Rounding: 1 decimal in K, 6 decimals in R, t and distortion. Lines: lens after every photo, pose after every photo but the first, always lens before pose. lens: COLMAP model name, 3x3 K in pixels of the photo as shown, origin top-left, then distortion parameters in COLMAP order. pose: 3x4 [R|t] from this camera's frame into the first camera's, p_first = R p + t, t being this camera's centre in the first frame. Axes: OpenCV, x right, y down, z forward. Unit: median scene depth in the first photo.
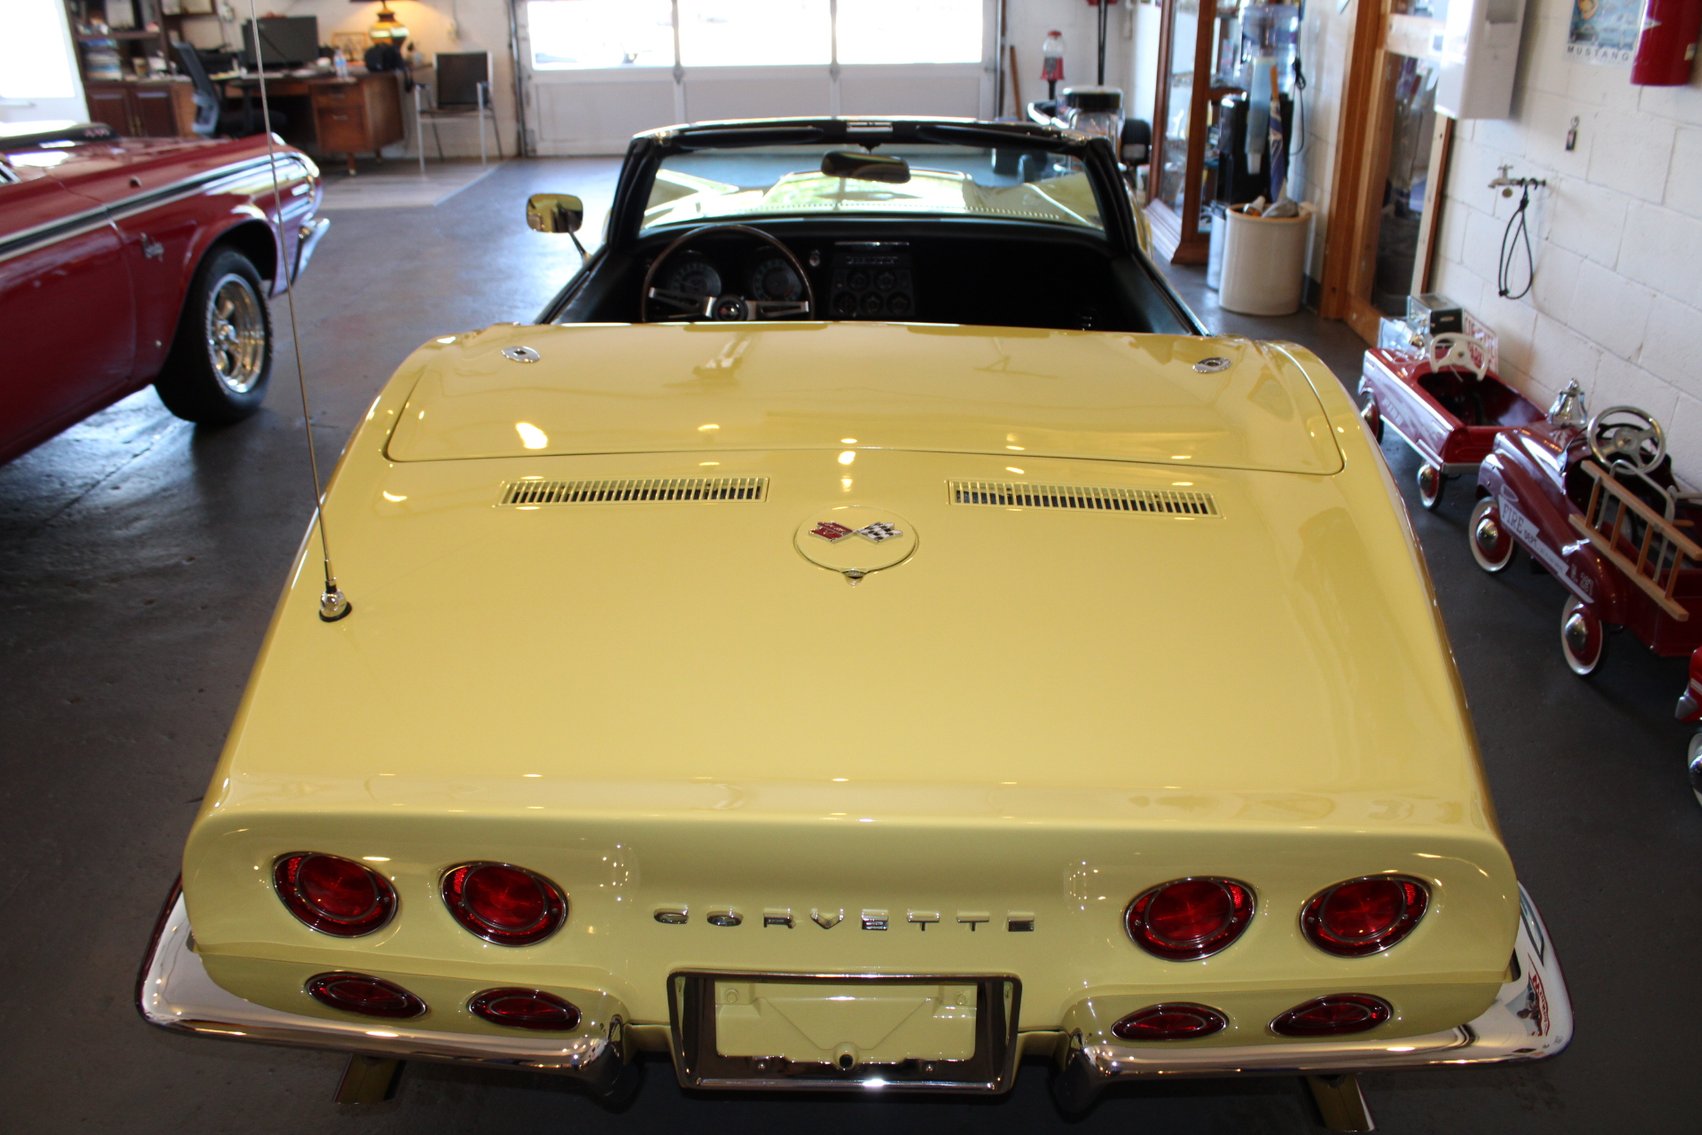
lens RADIAL K [[1408.7, 0, 844.6], [0, 1408.7, 568.9], [0, 0, 1]] dist [-0.166307, 0.154234]
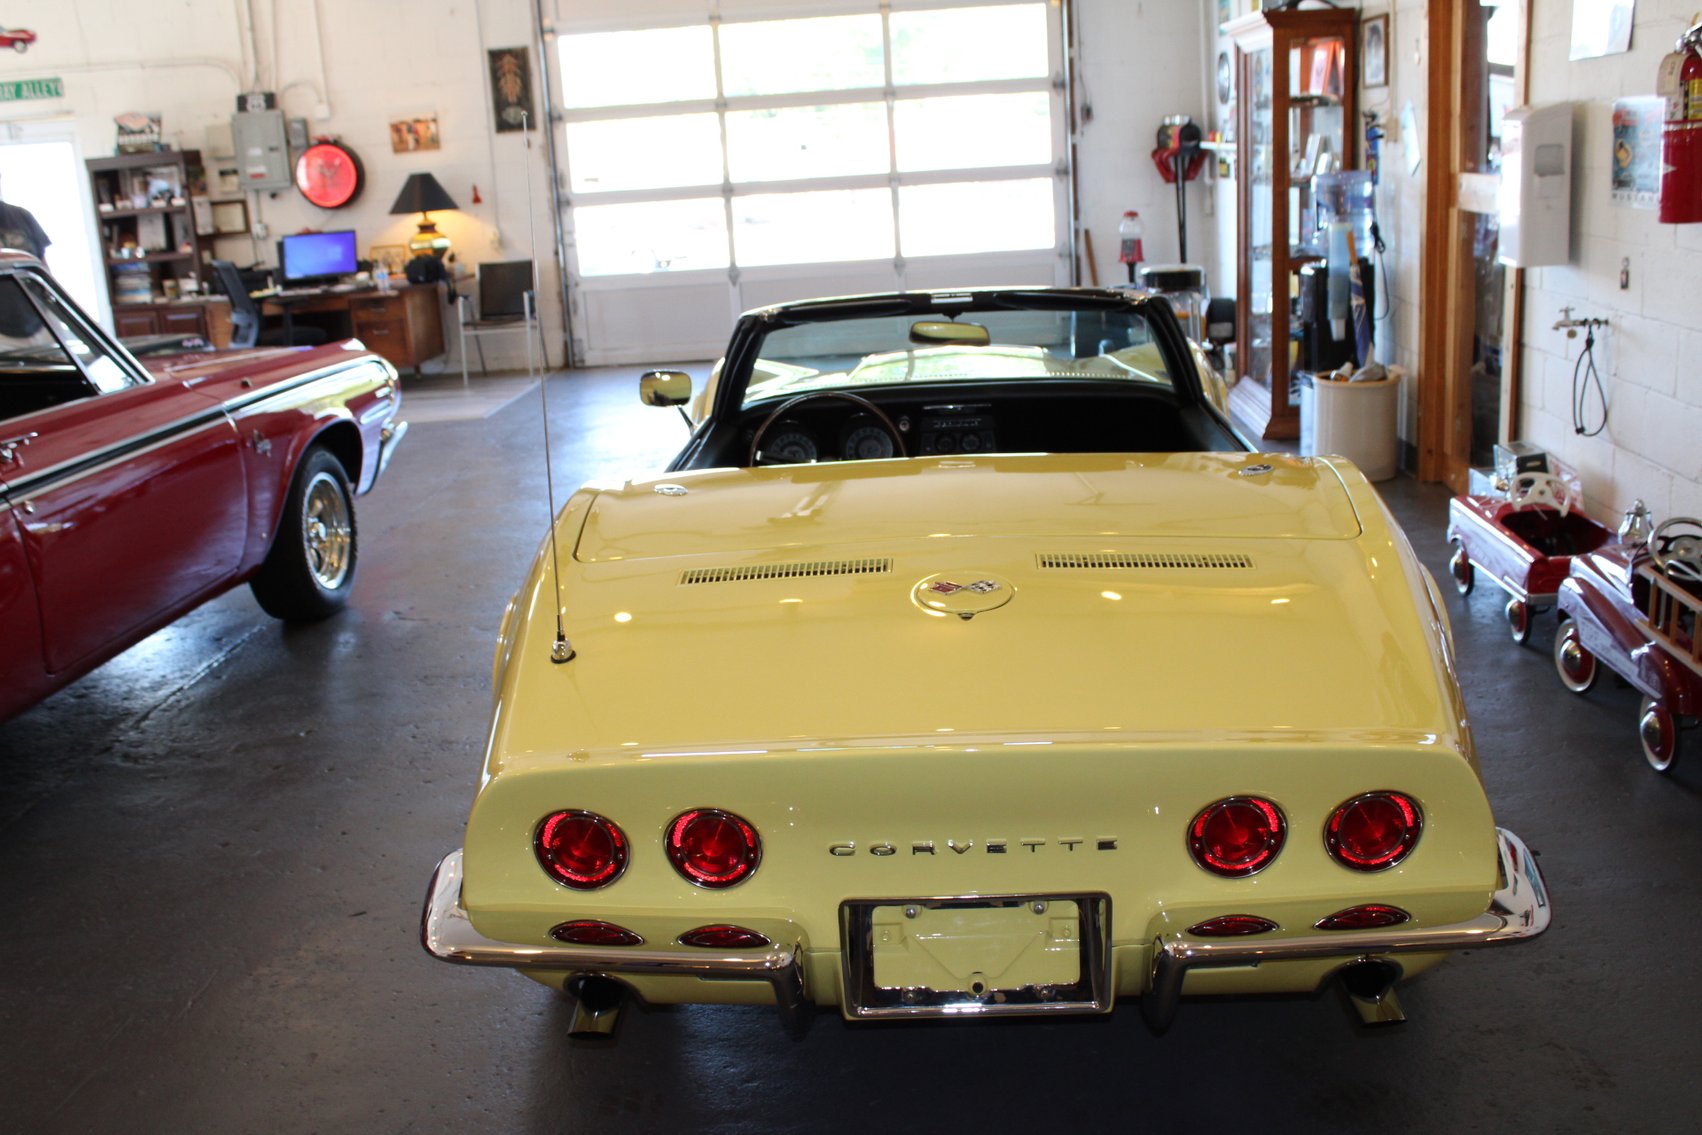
lens RADIAL K [[1668.0, 0, 850.1], [0, 1668.0, 573.6], [0, 0, 1]] dist [-0.136522, 0.163649]
pose [[0.998436, -0.040934, -0.038070, -0.010862], [0.034038, 0.985397, -0.166835, 0.059638], [0.044343, 0.165279, 0.985250, -0.140583]]
